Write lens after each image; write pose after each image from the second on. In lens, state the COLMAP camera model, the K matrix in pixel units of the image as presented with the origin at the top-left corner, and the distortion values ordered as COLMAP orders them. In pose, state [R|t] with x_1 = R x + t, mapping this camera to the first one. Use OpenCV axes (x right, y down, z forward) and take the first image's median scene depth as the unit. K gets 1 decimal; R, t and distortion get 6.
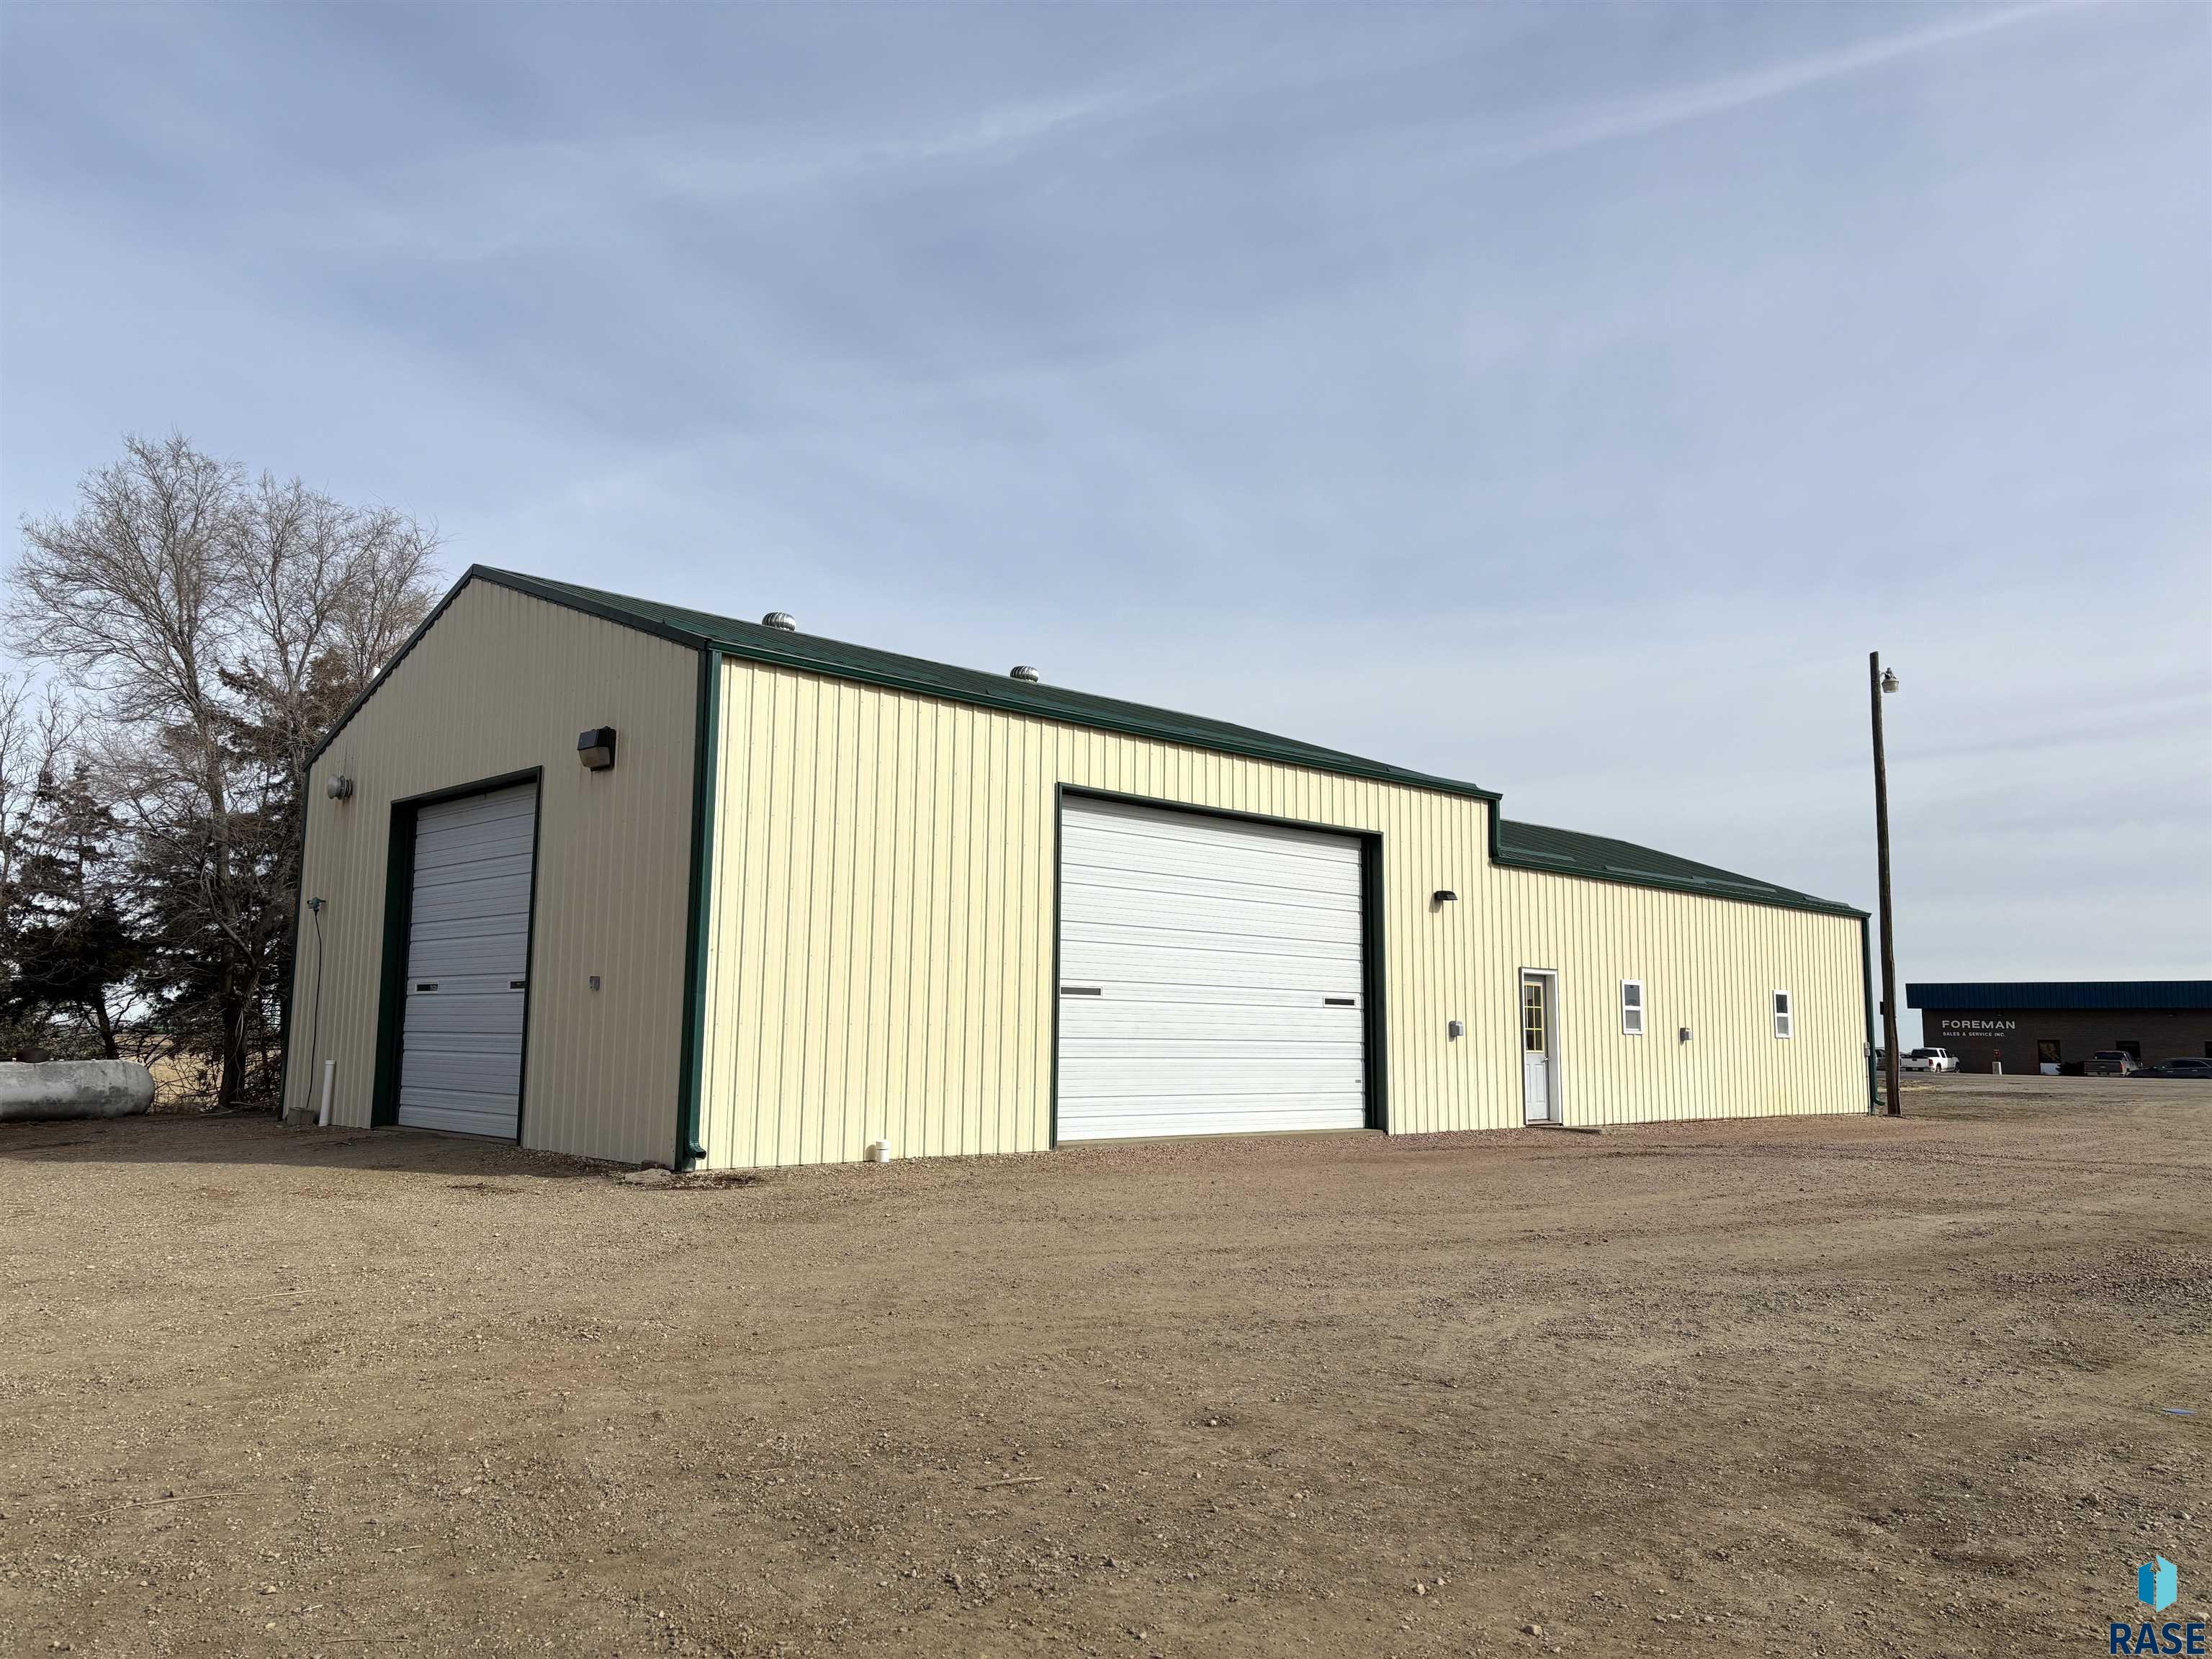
lens RADIAL K [[1630.7, 0, 1106.0], [0, 1630.7, 829.5], [0, 0, 1]] dist [0.070921, 0.000394]
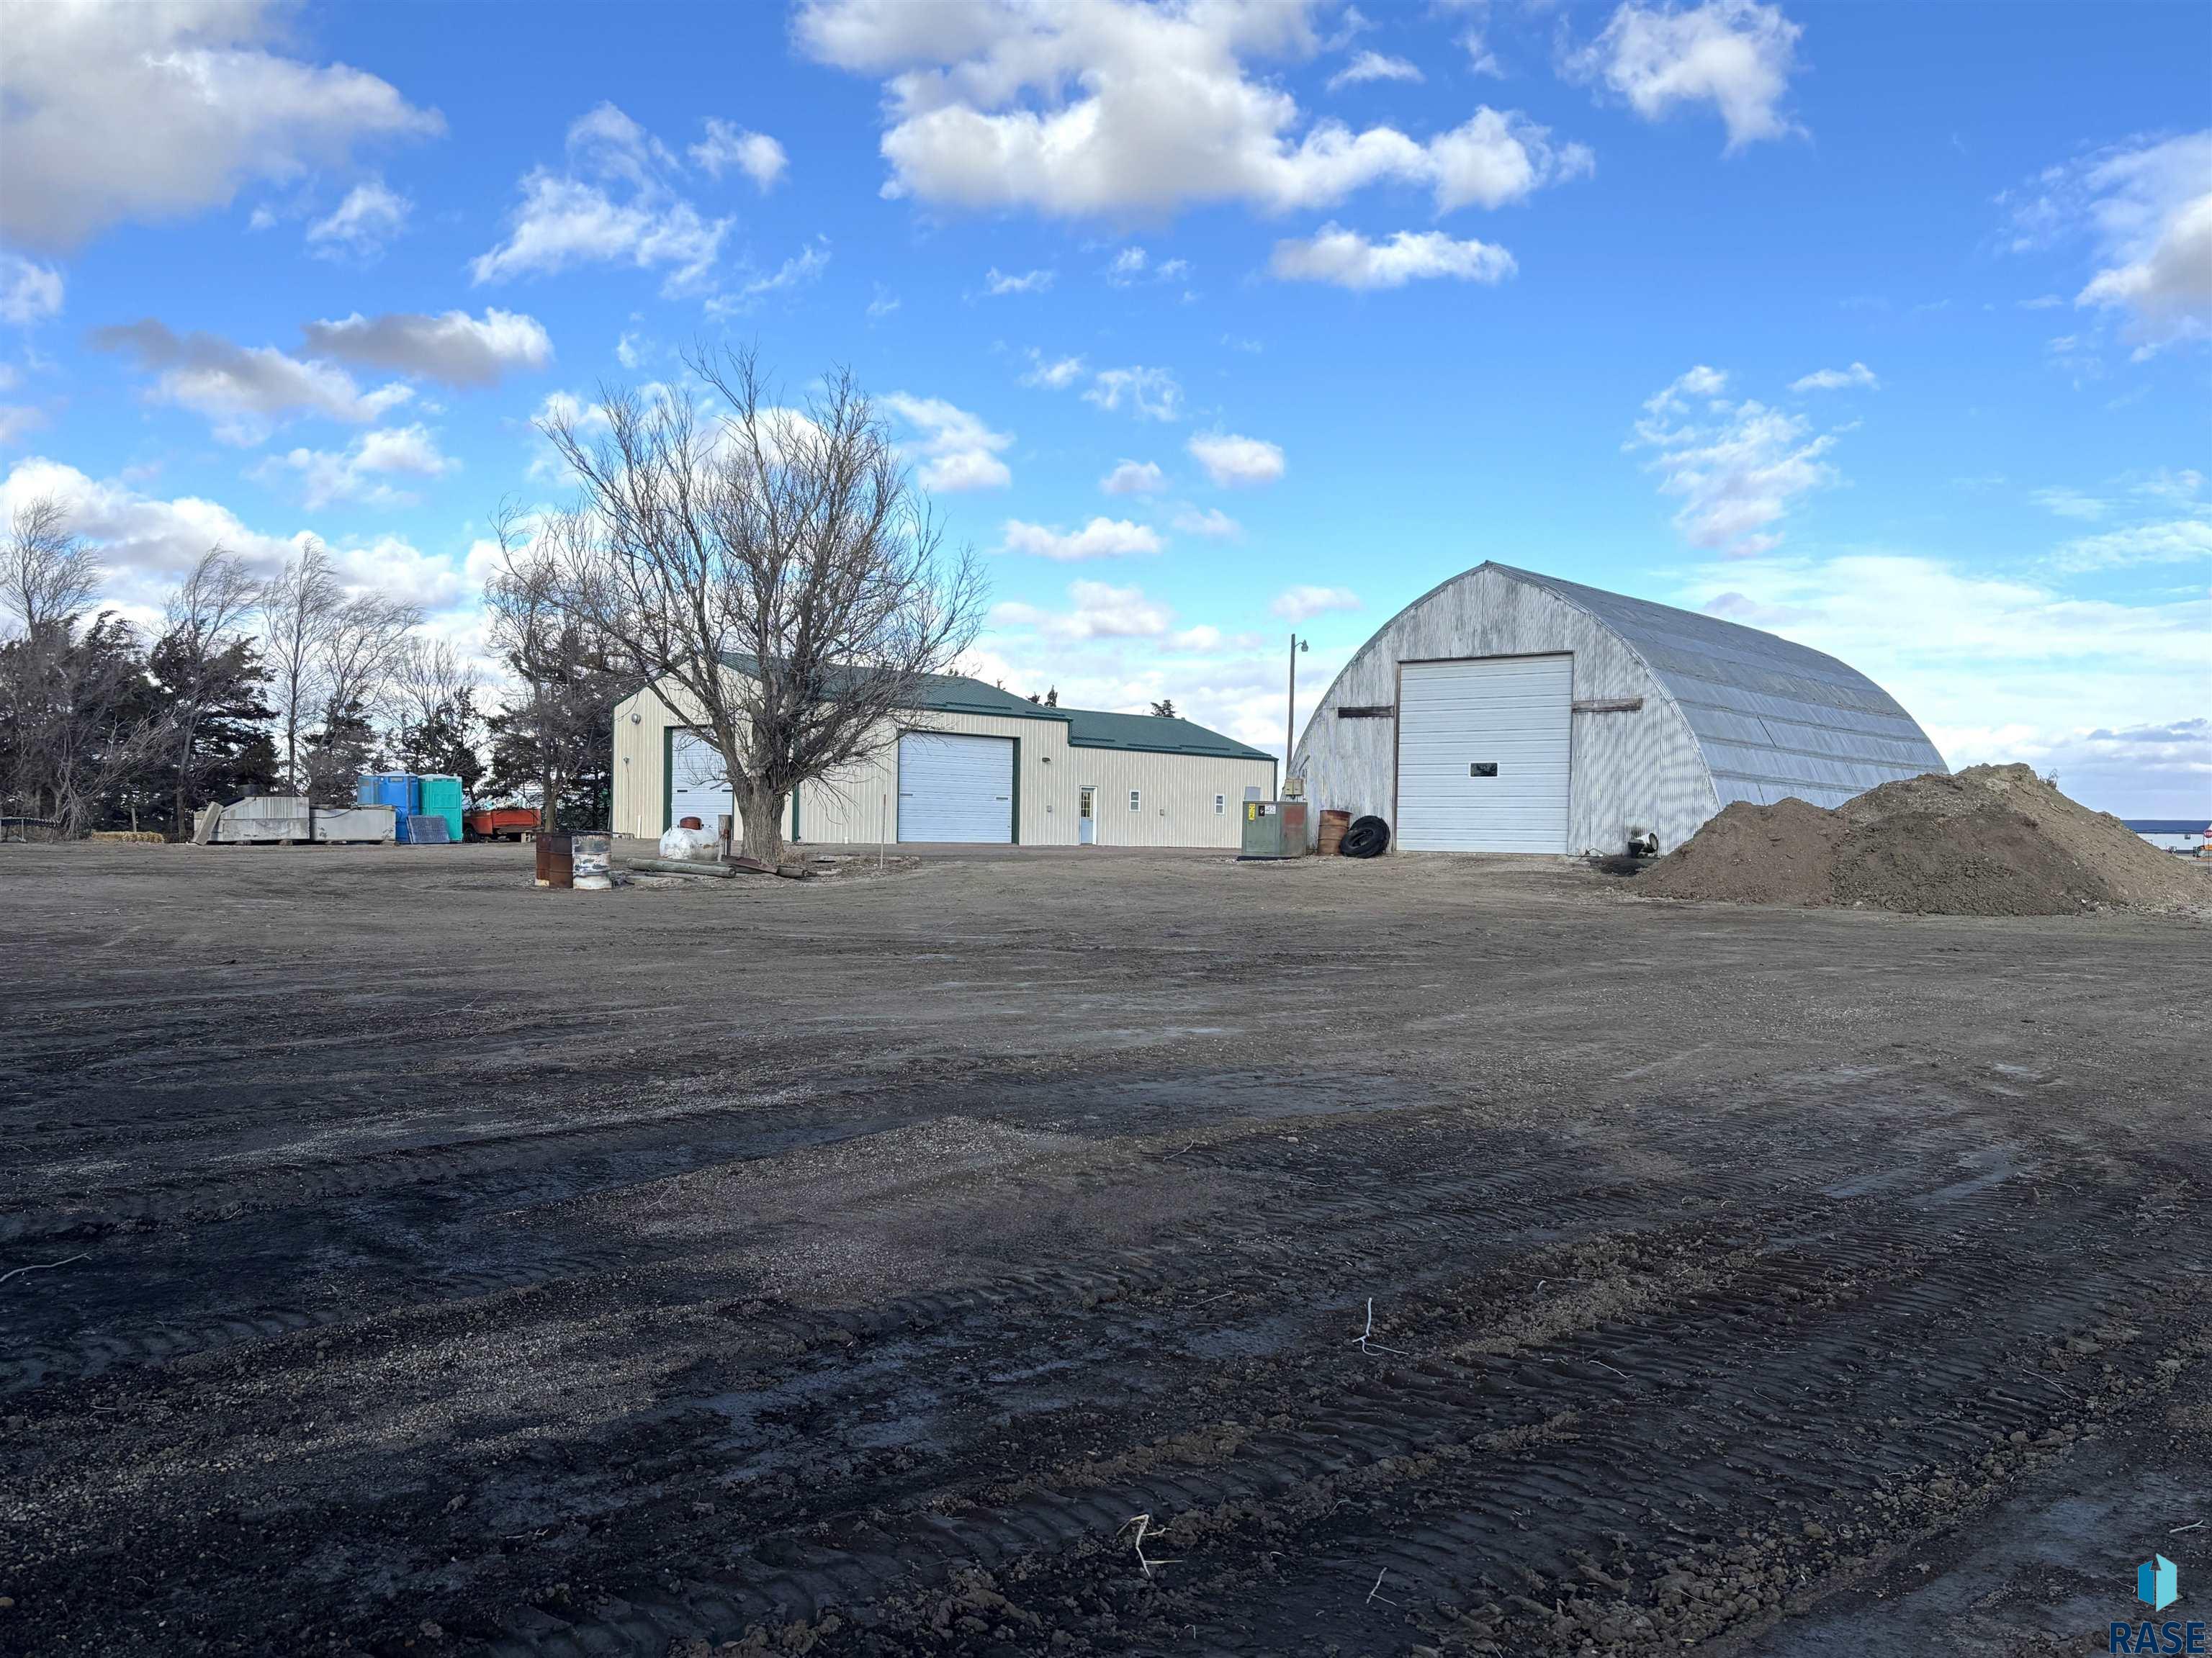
lens RADIAL K [[1862.0, 0, 1042.7], [0, 1862.0, 834.1], [0, 0, 1]] dist [0.037580, -0.001367]
pose [[0.999057, 0.005895, 0.043020, 0.077872], [-0.011049, 0.992644, 0.120566, -0.198429], [-0.041993, -0.120928, 0.991773, -1.963060]]
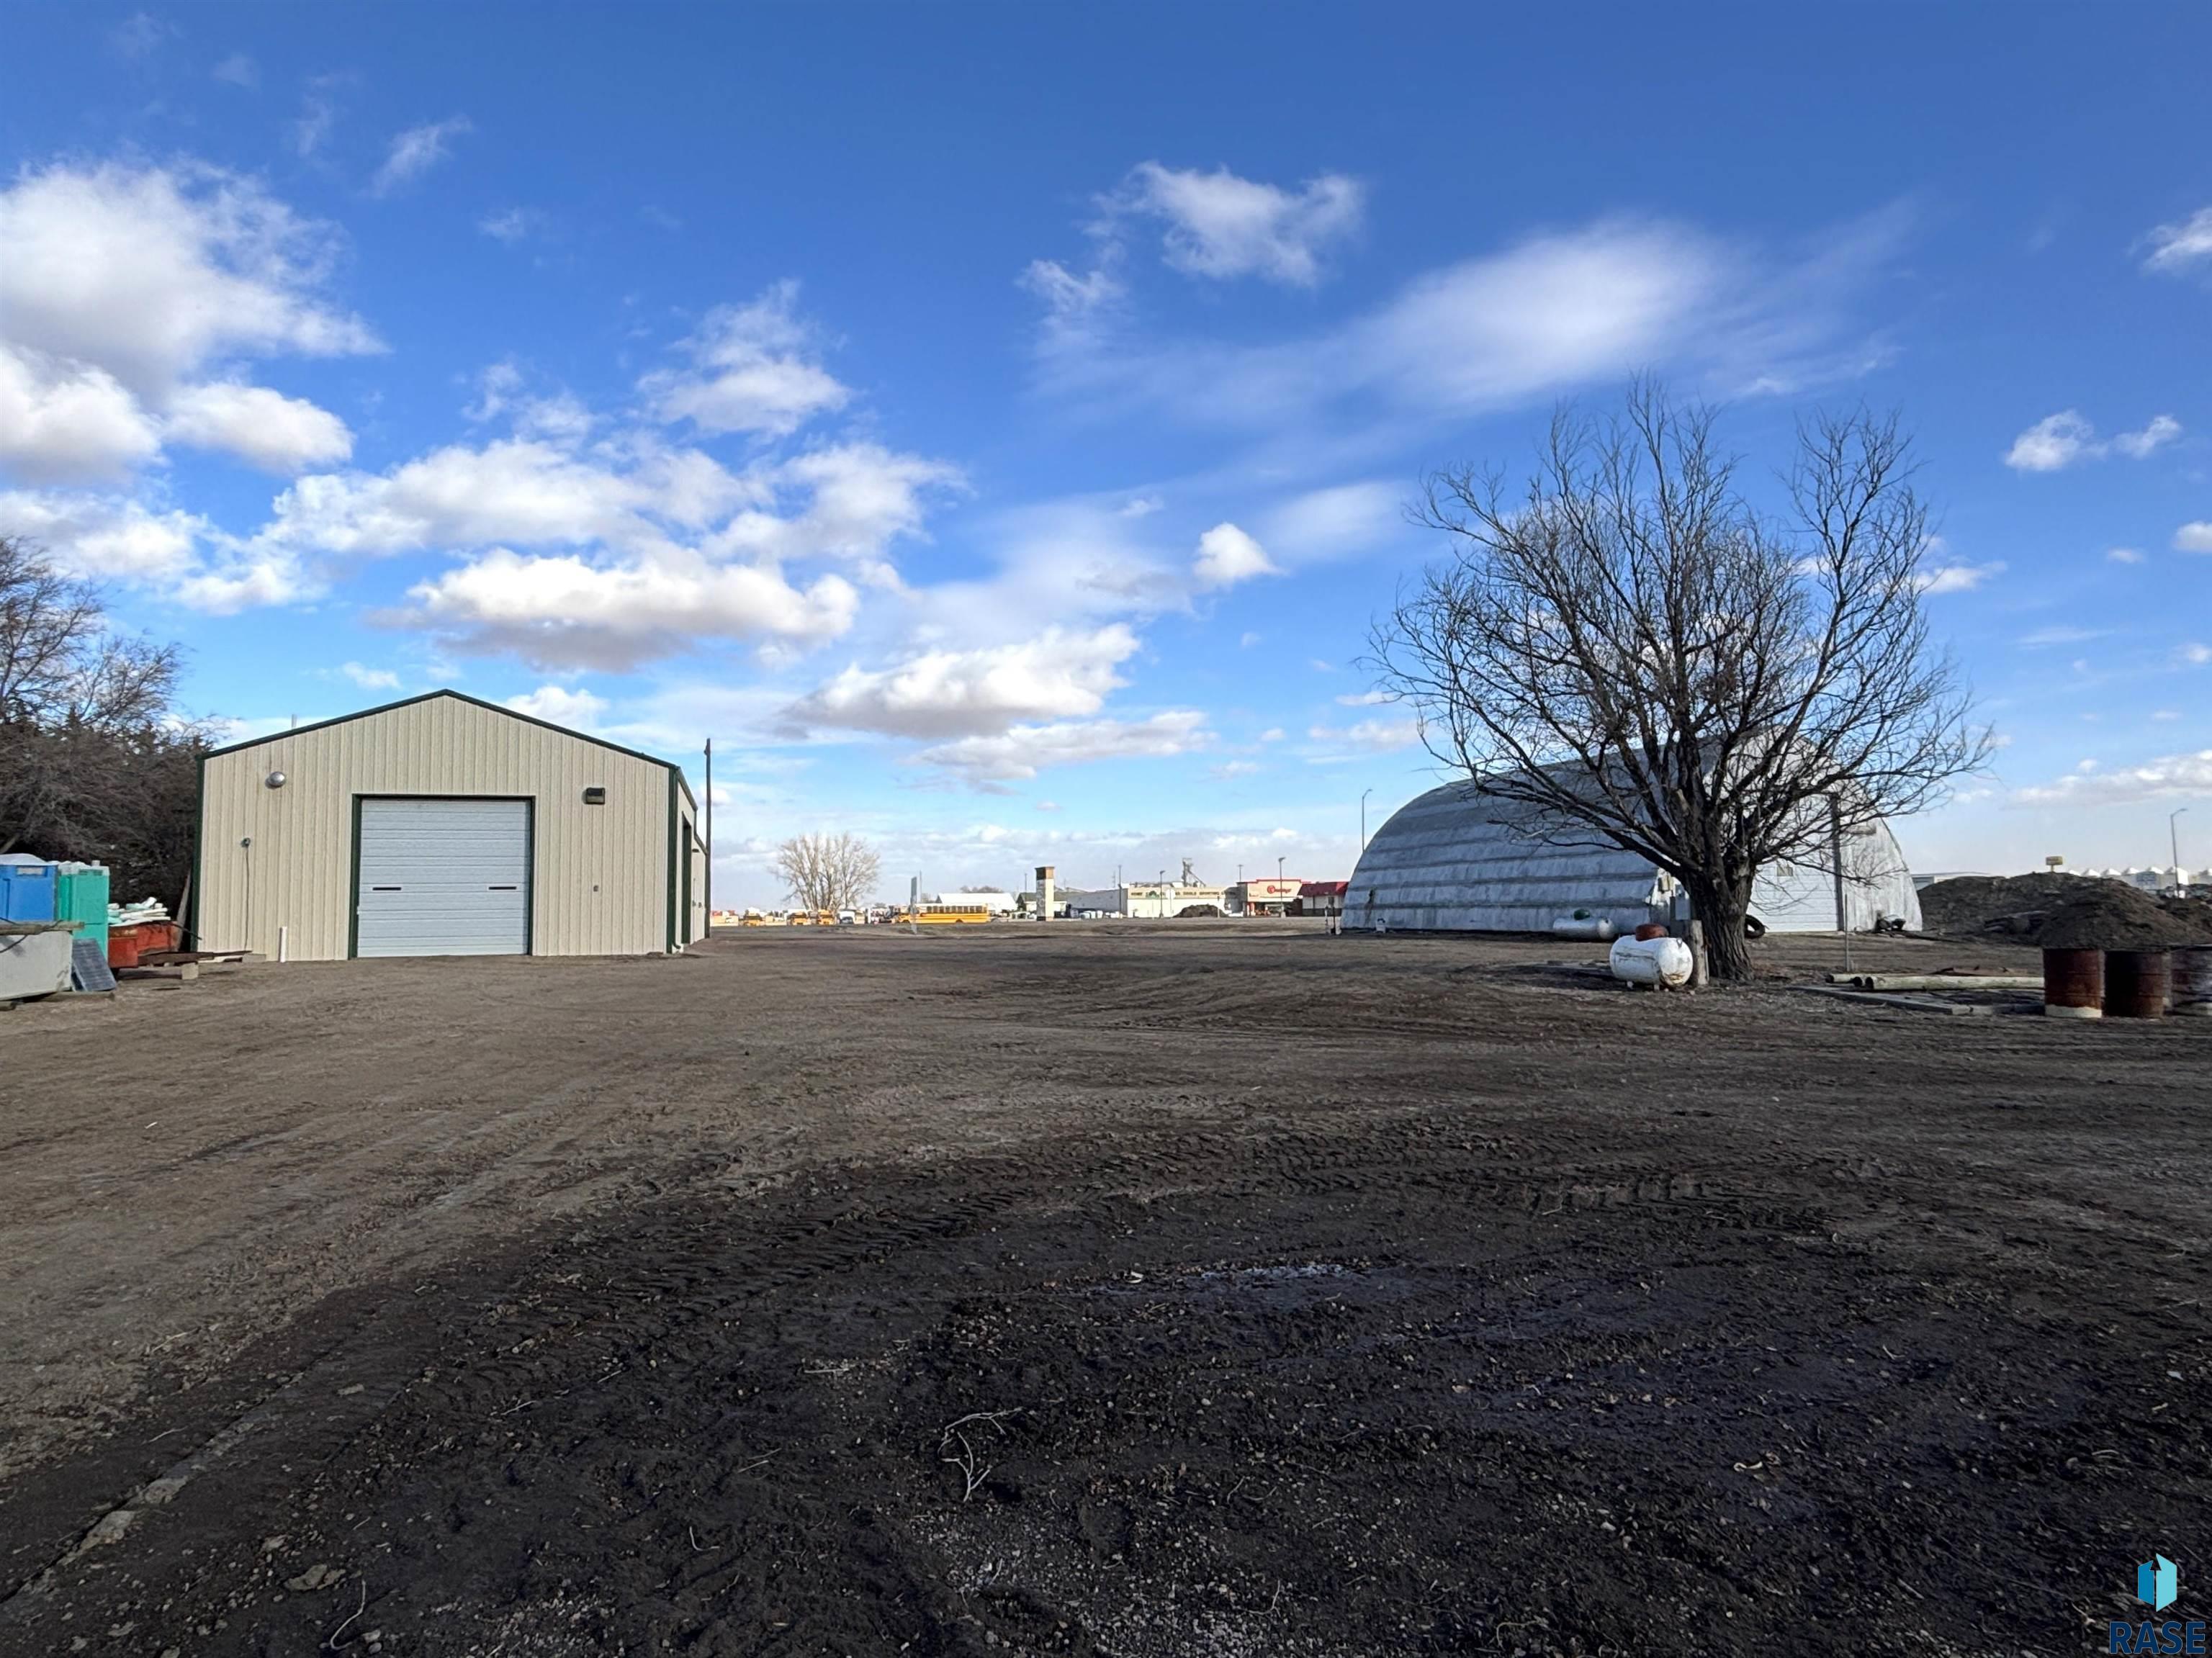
lens RADIAL K [[1178.4, 0, 1094.8], [0, 1178.4, 812.1], [0, 0, 1]] dist [-0.005141, -0.001791]
pose [[0.469505, 0.055547, 0.881181, -1.074562], [-0.089506, 0.995872, -0.015086, -0.045742], [-0.878381, -0.071788, 0.472538, -0.372959]]
